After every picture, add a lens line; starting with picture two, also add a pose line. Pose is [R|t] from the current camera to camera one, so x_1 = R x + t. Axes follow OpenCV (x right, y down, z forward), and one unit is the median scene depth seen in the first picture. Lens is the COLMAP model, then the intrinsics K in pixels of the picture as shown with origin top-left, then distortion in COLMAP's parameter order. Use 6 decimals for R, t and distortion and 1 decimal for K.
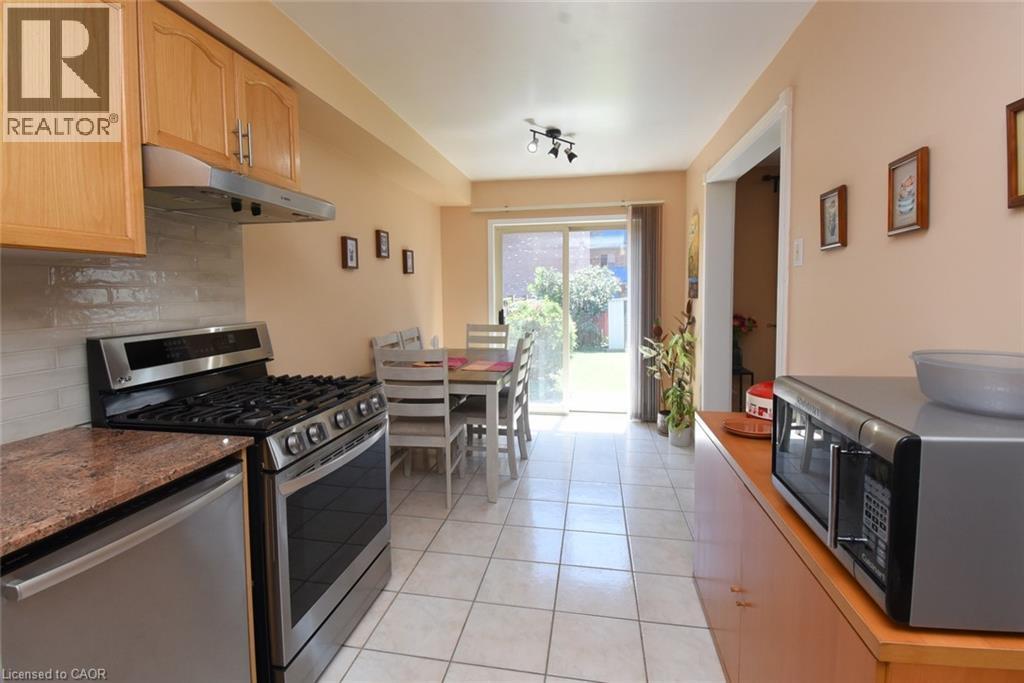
lens RADIAL K [[508.2, 0, 495.1], [0, 508.2, 318.9], [0, 0, 1]] dist [0.001838, 0.000019]
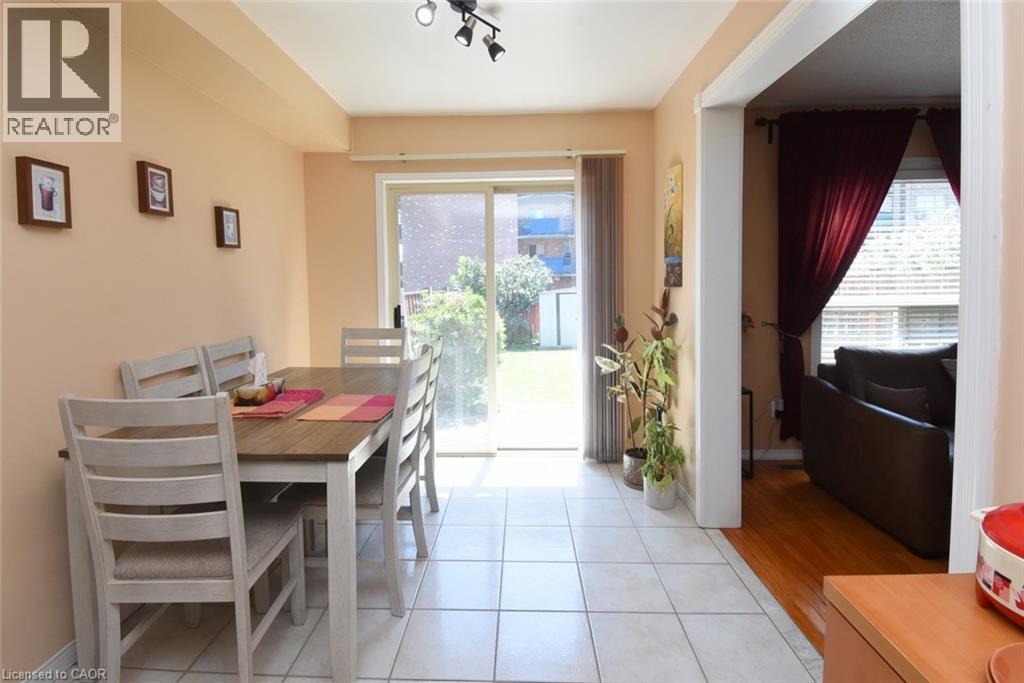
lens RADIAL K [[513.3, 0, 506.9], [0, 513.3, 311.7], [0, 0, 1]] dist [0.005092, -0.018439]
pose [[0.986624, -0.011535, 0.162604, 0.050254], [0.011893, 0.999929, -0.001232, -0.008137], [-0.162578, 0.003149, 0.986691, 0.324503]]
